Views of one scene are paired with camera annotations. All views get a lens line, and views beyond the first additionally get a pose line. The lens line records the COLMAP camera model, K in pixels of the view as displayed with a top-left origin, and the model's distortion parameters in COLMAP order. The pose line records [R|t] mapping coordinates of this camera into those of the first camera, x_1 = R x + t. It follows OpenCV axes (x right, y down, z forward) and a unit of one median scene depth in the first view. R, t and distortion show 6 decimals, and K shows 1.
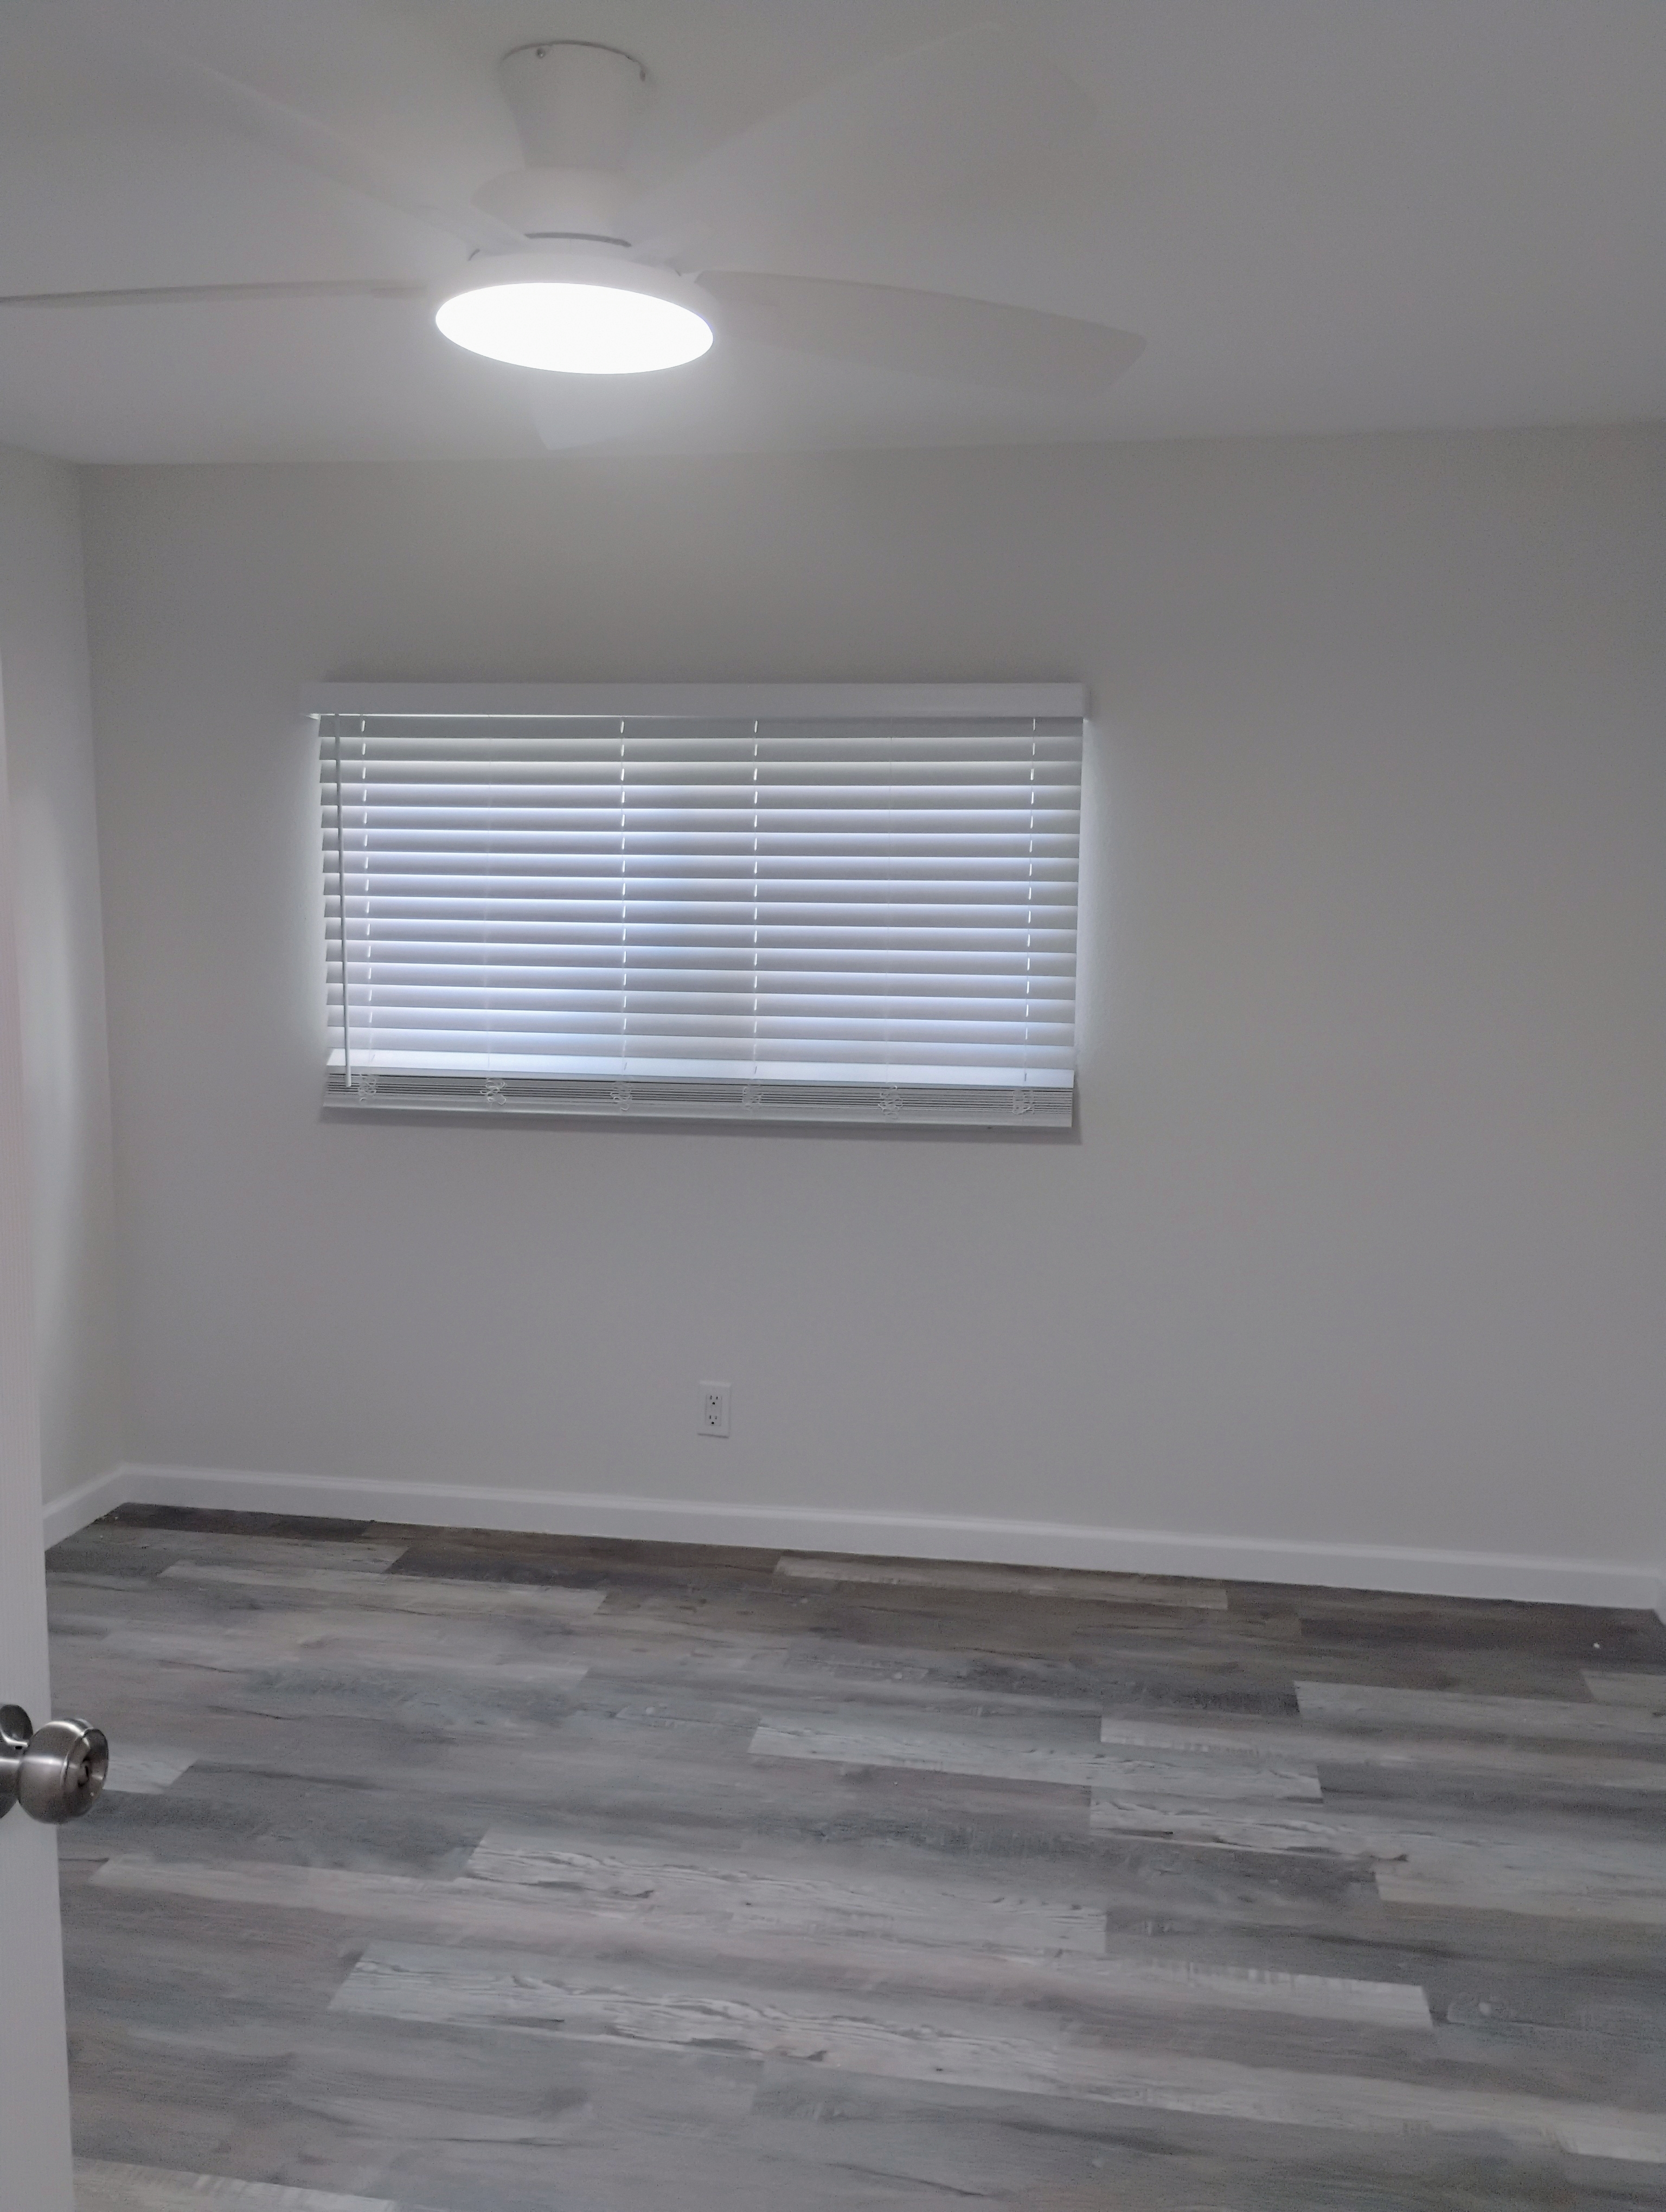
lens RADIAL K [[1841.1, 0, 827.9], [0, 1841.1, 1101.9], [0, 0, 1]] dist [0.054903, -0.079518]
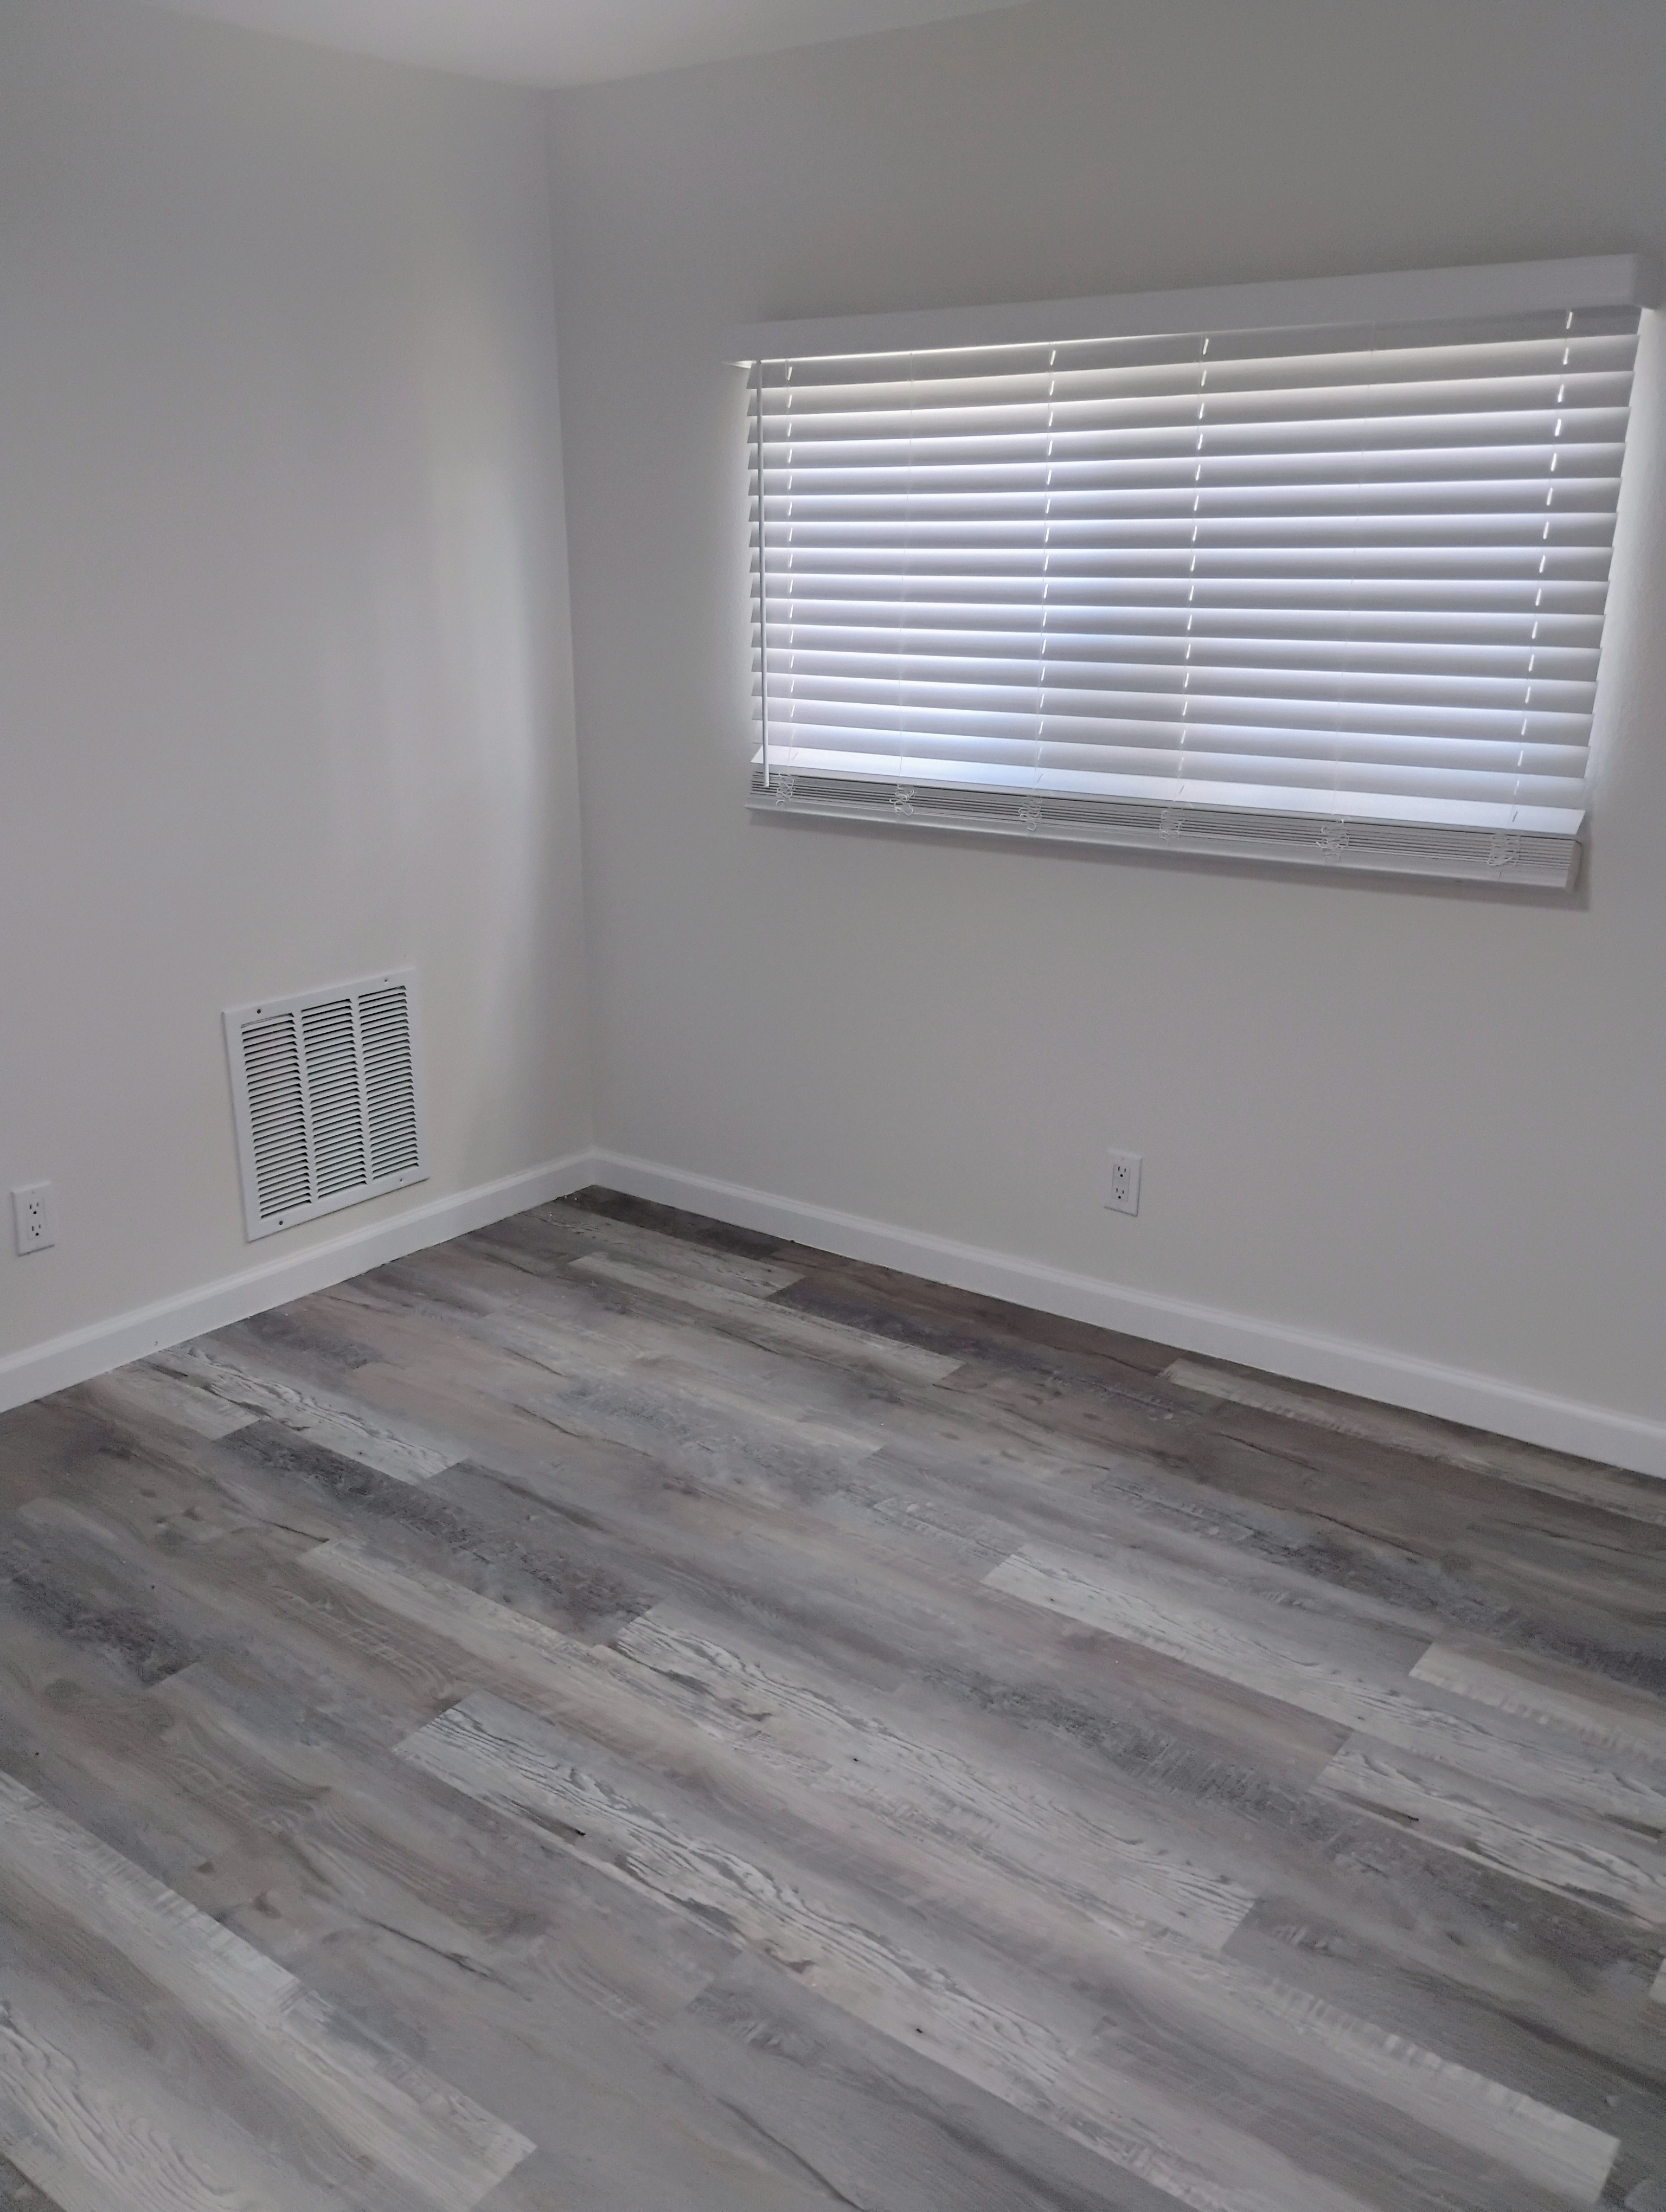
lens RADIAL K [[1841.1, 0, 827.9], [0, 1841.1, 1101.9], [0, 0, 1]] dist [0.054903, -0.079518]
pose [[0.887732, 0.123611, -0.443455, 0.258406], [-0.046791, 0.982516, 0.180202, -0.027558], [0.457977, -0.139221, 0.877995, 0.233057]]
